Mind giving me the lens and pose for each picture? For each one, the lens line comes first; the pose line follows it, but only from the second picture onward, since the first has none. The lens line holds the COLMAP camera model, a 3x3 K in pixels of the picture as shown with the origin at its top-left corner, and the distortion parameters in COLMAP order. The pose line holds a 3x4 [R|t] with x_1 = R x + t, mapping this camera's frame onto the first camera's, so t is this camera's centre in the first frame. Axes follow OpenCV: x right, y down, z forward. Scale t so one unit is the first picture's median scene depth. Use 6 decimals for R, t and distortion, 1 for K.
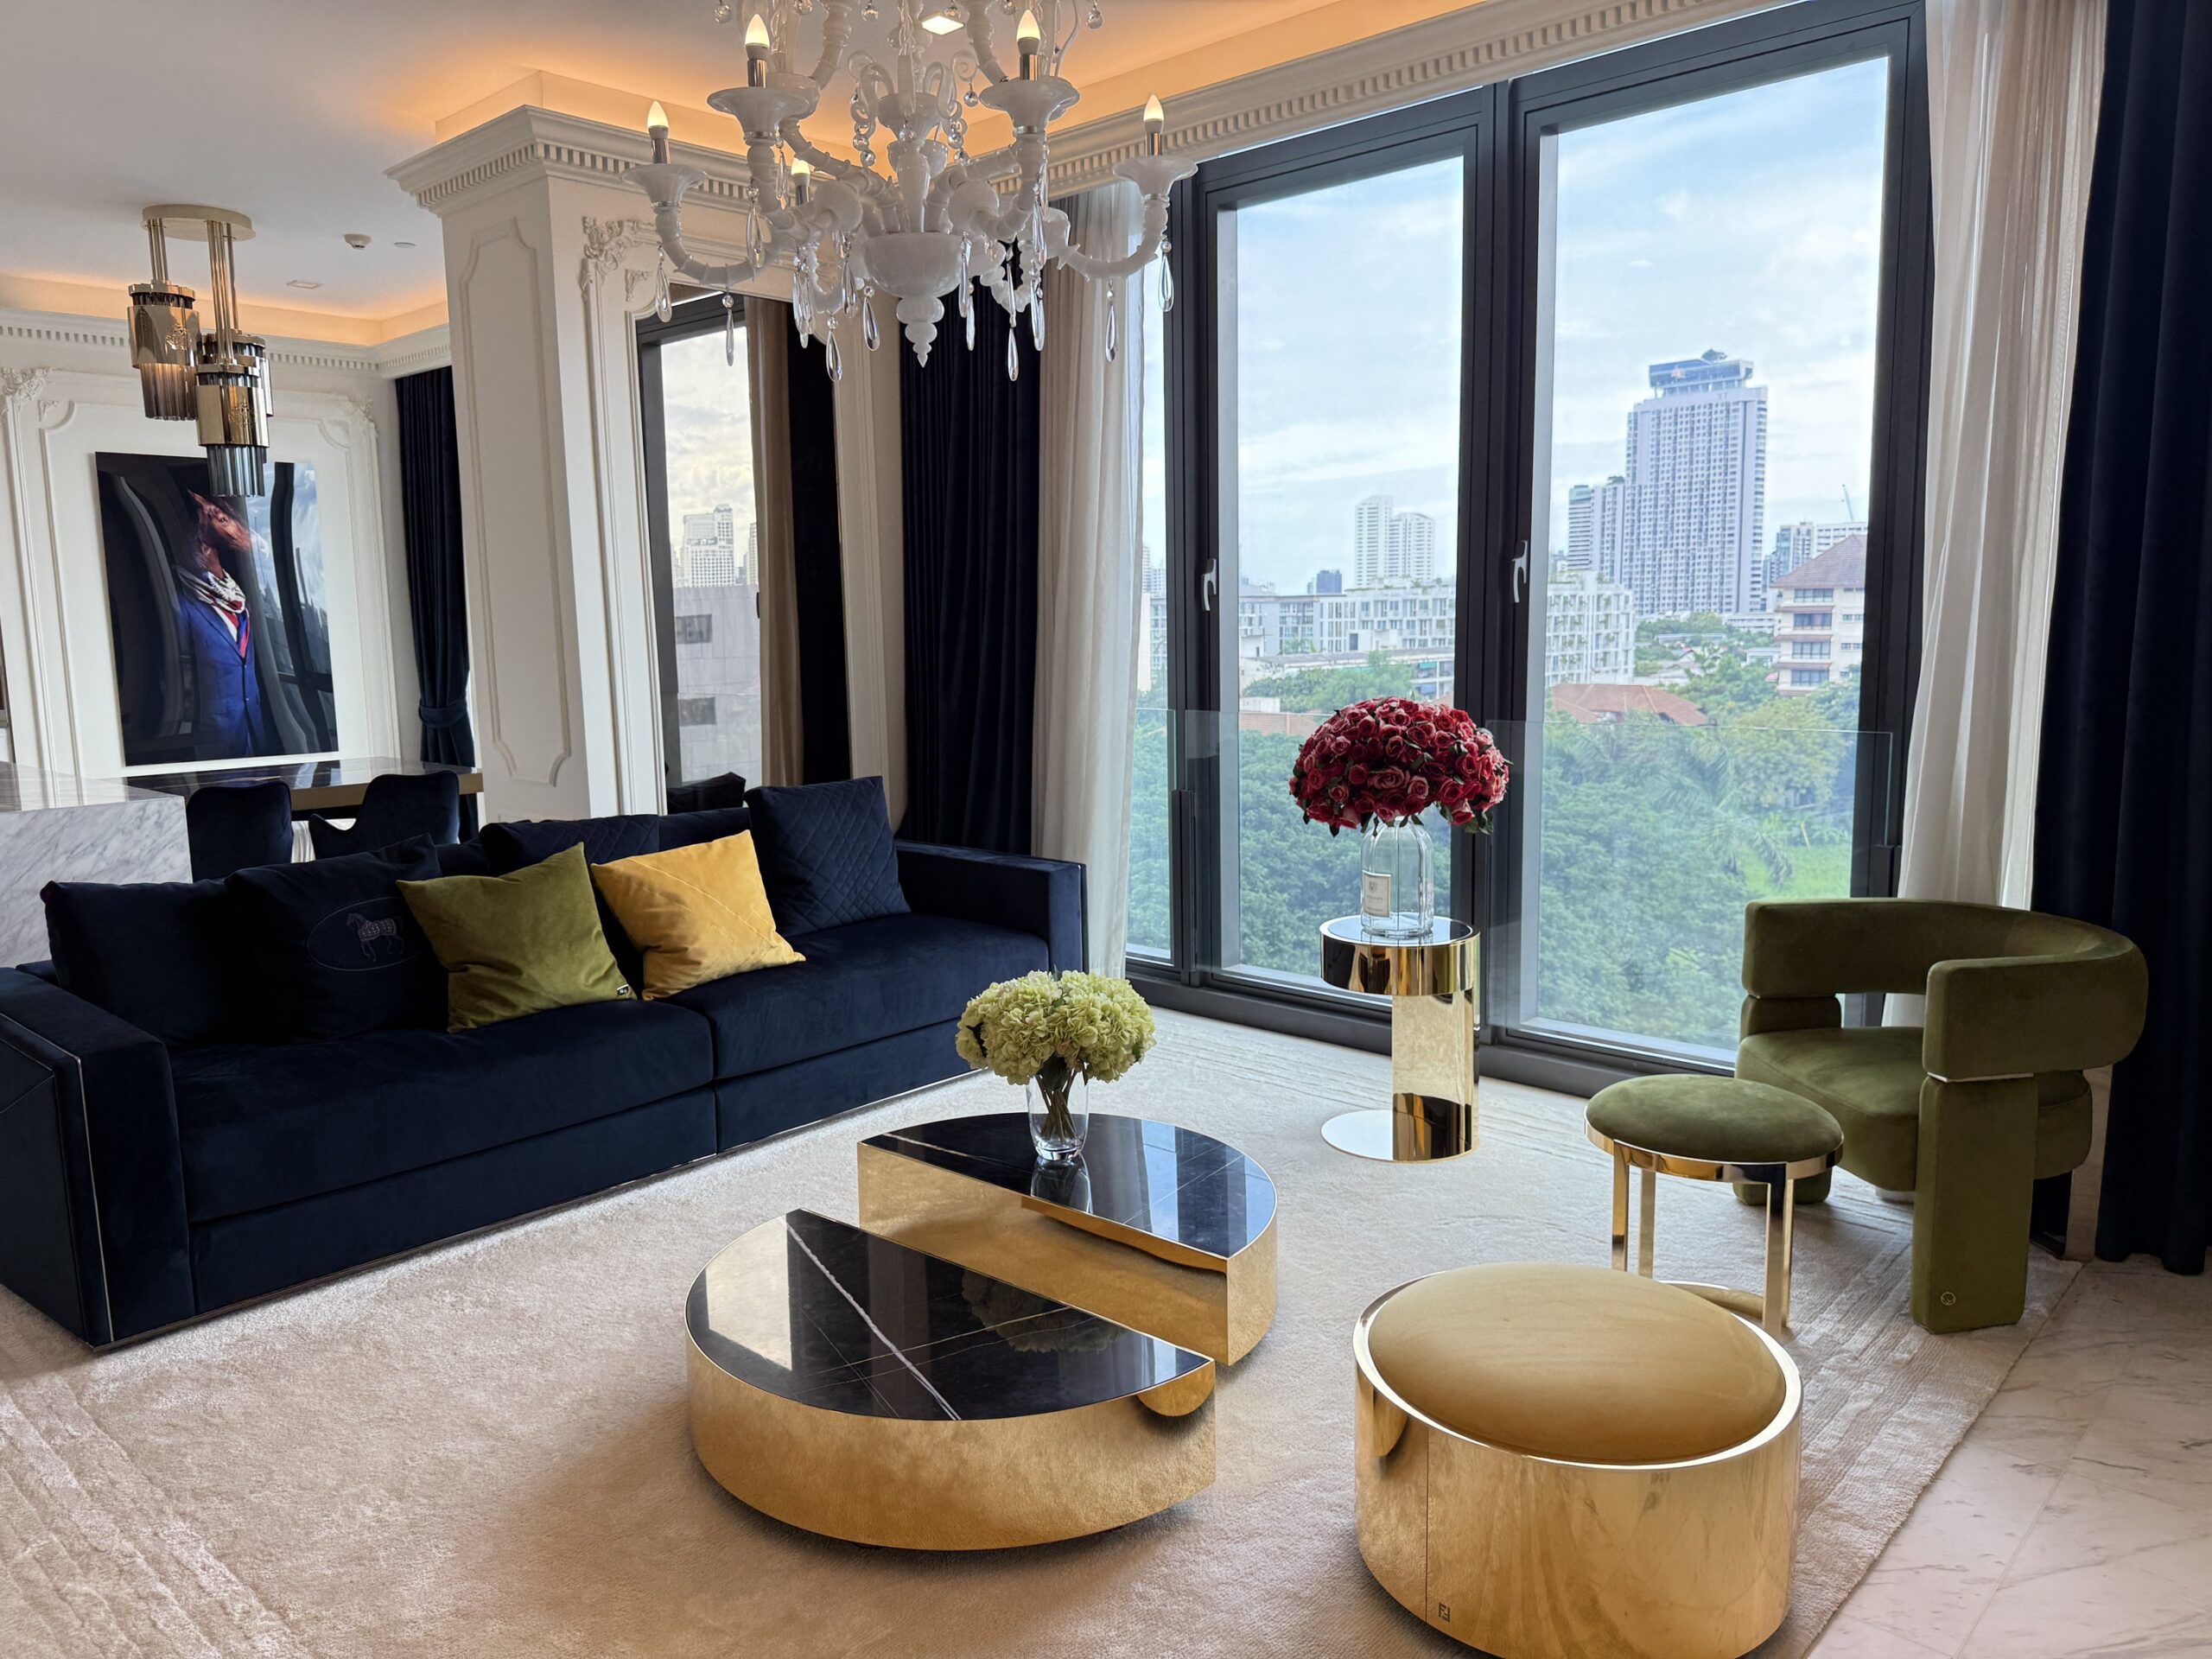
lens RADIAL K [[1570.4, 0, 1104.5], [0, 1570.4, 841.1], [0, 0, 1]] dist [0.048805, -0.018139]
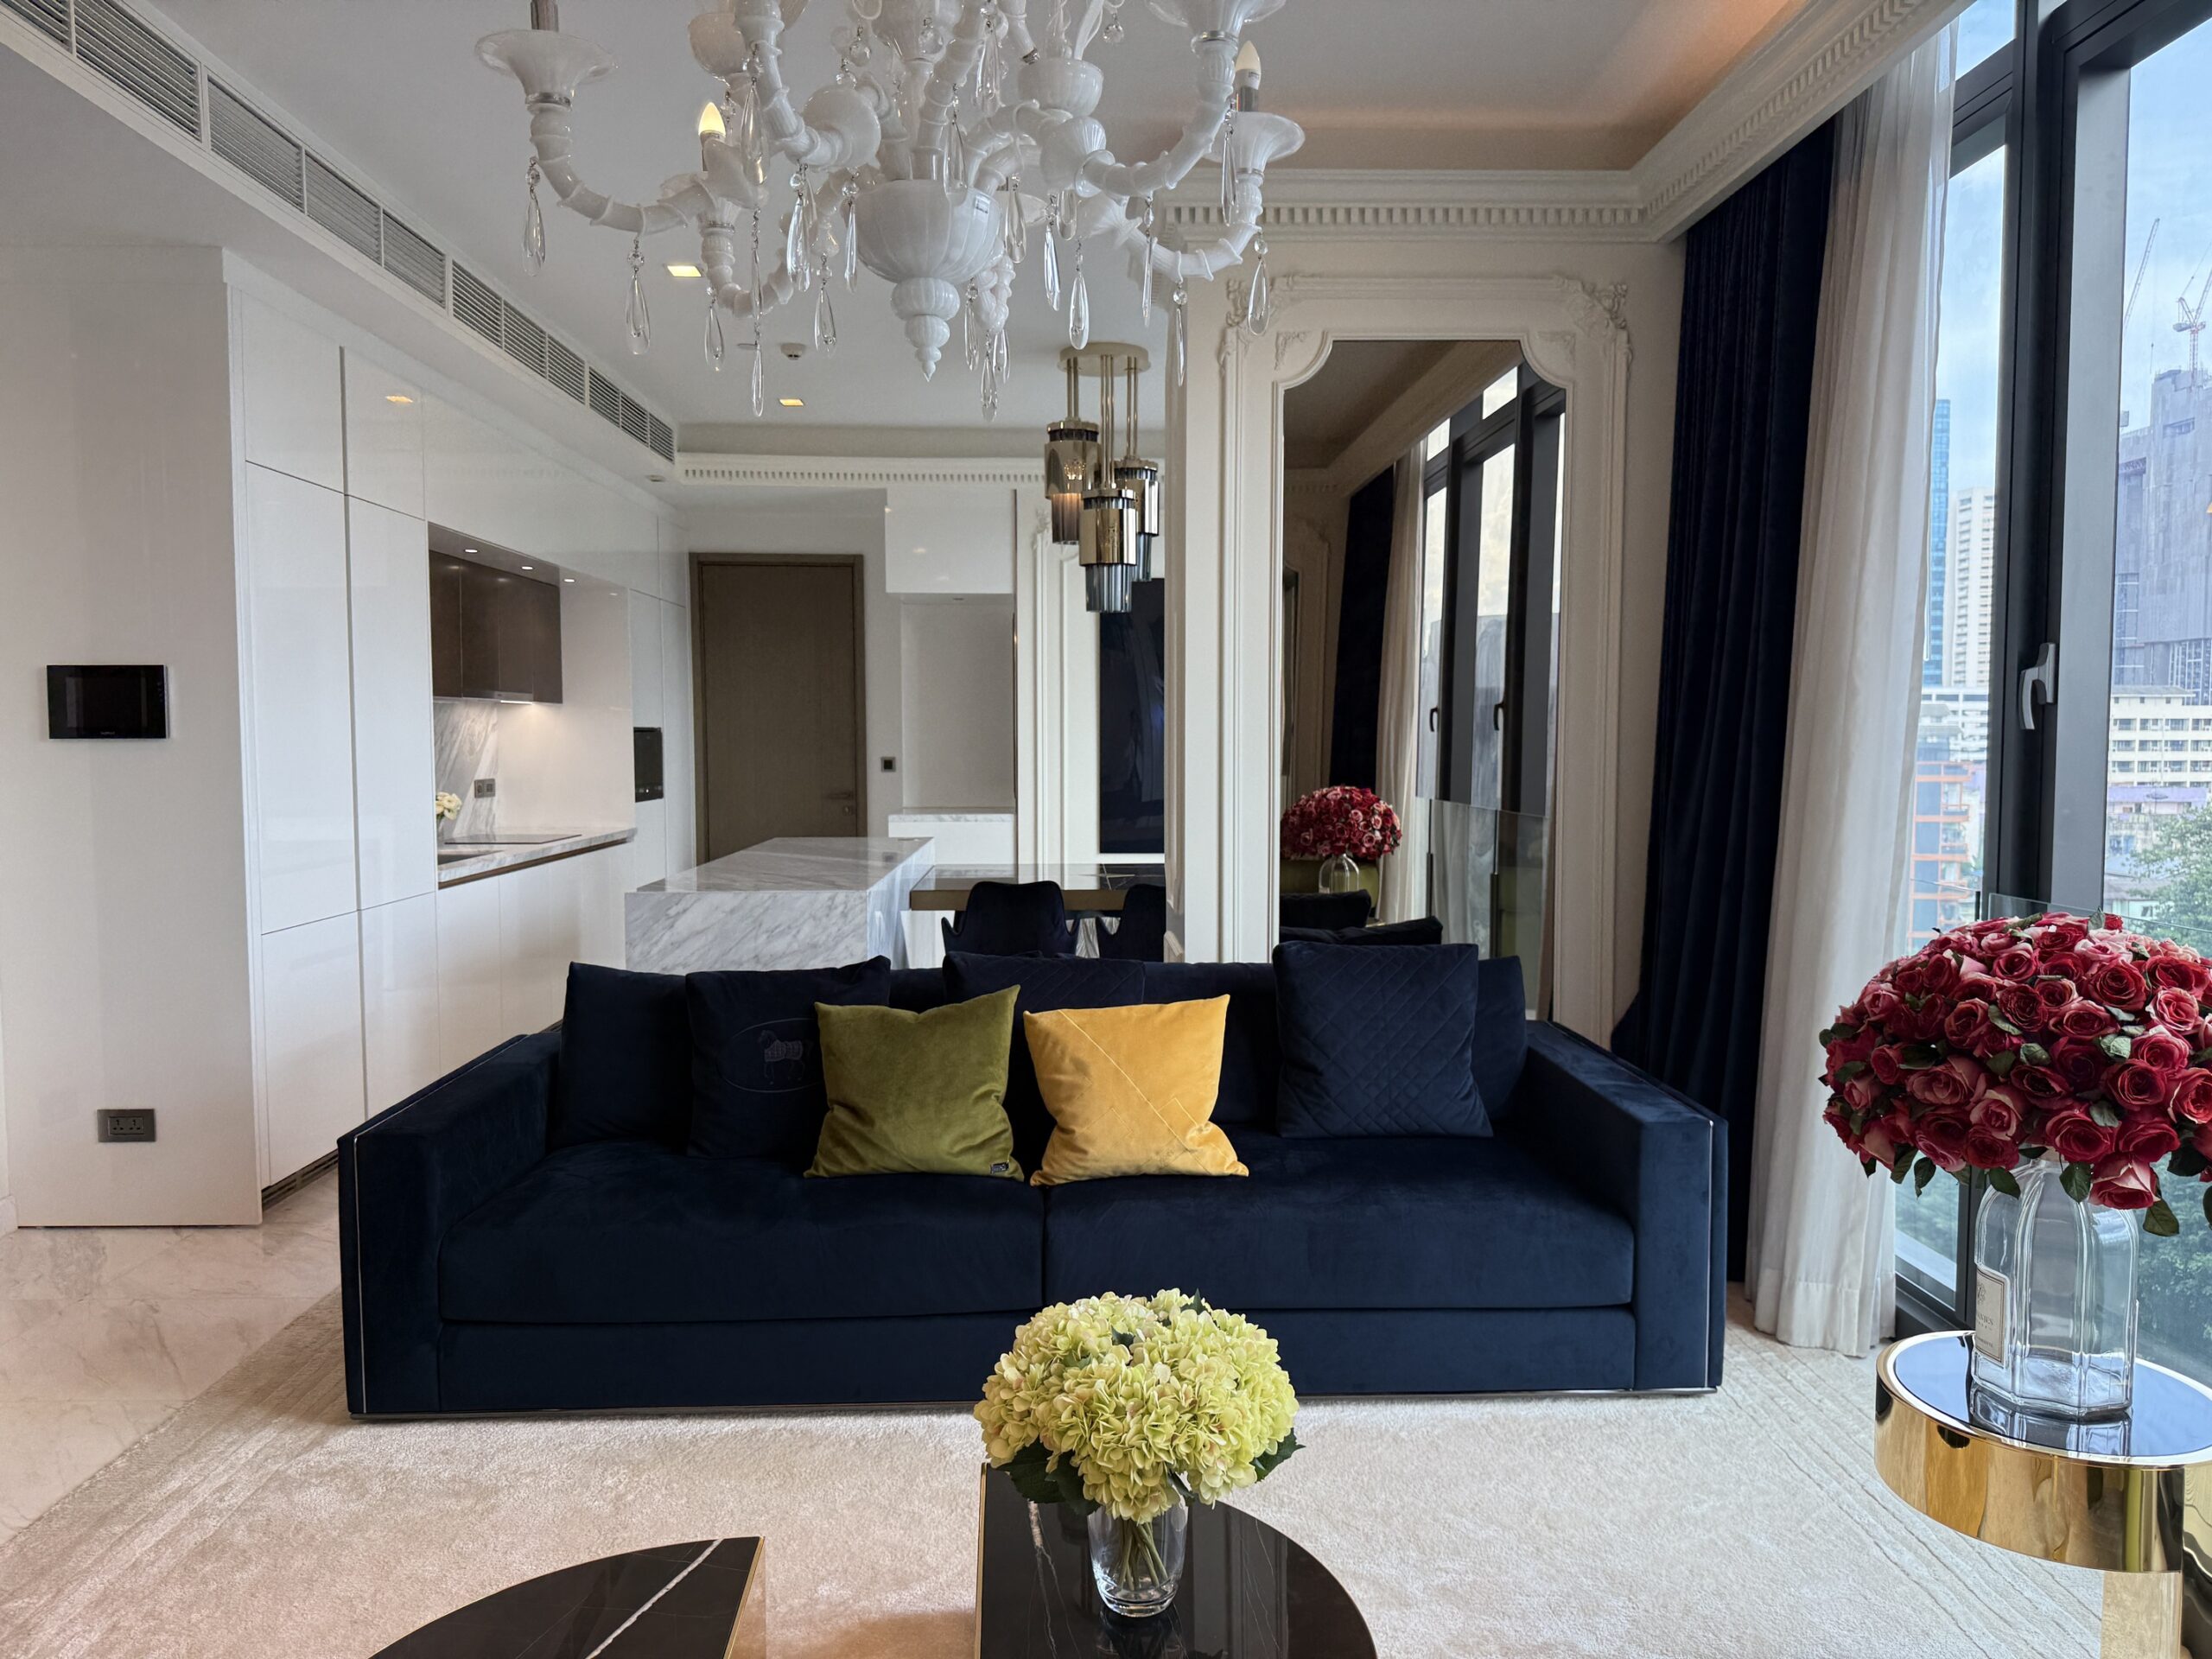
lens RADIAL K [[1570.4, 0, 1105.2], [0, 1570.4, 825.1], [0, 0, 1]] dist [0.048805, -0.018139]
pose [[0.697673, 0.061410, -0.713779, 0.302026], [-0.113668, 0.993187, -0.025654, -0.067001], [0.707341, 0.099032, 0.699901, 0.399059]]
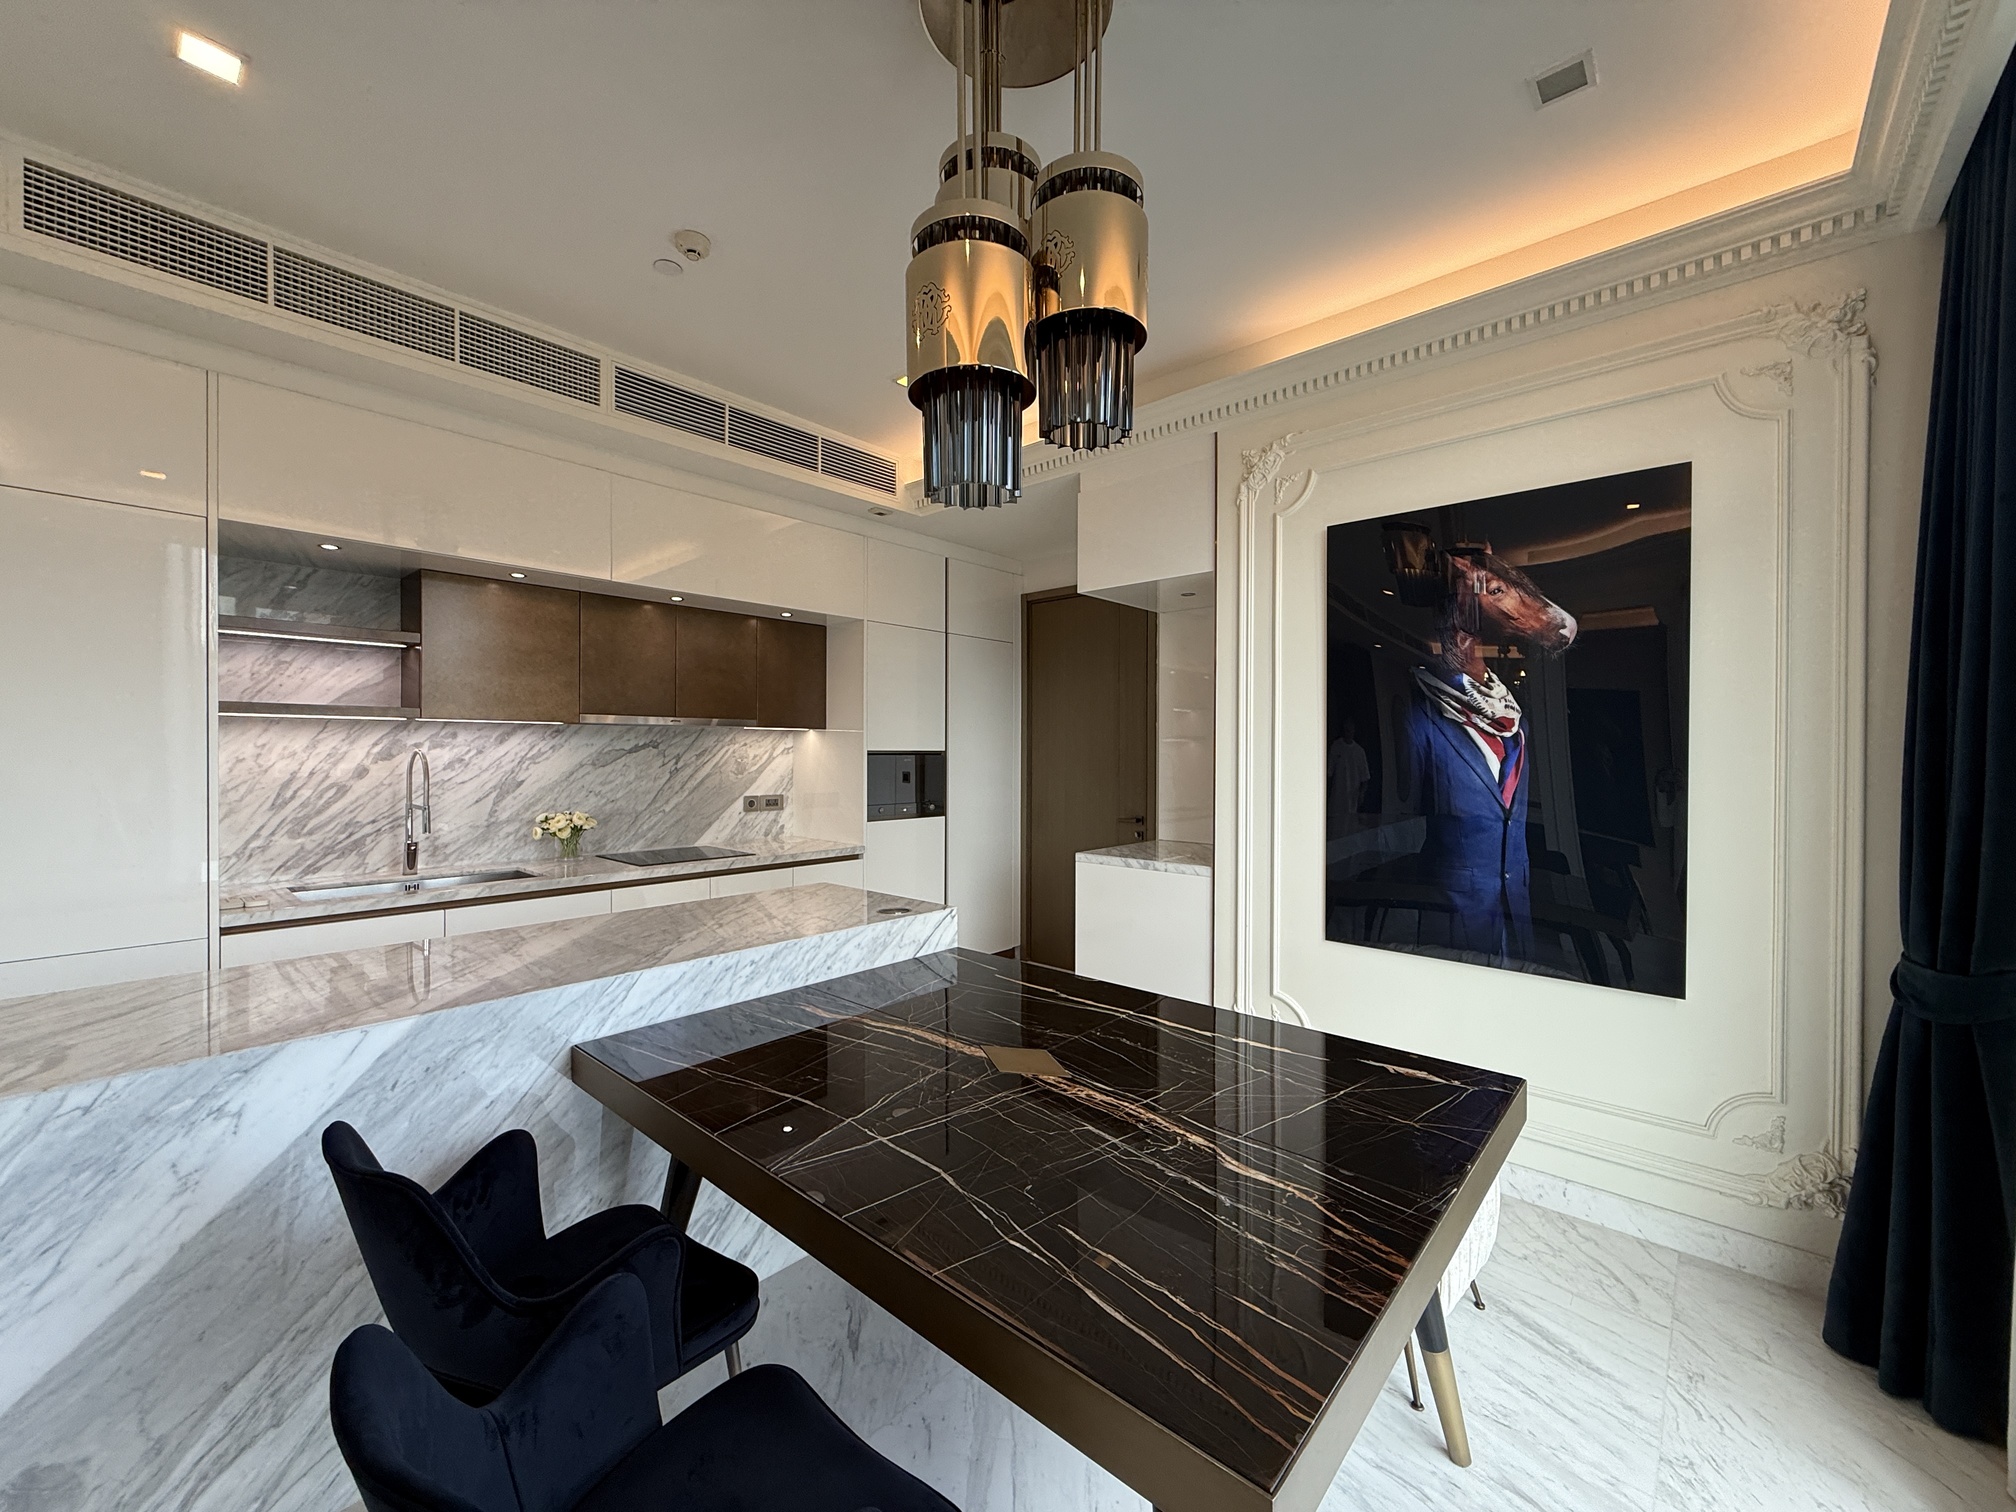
lens RADIAL K [[810.5, 0, 1013.4], [0, 810.5, 751.0], [0, 0, 1]] dist [0.001357, 0.000339]
pose [[0.023480, 0.021852, -0.999485, -0.423563], [-0.147865, 0.988841, 0.018146, -0.208687], [0.988729, 0.147363, 0.026449, 1.454487]]
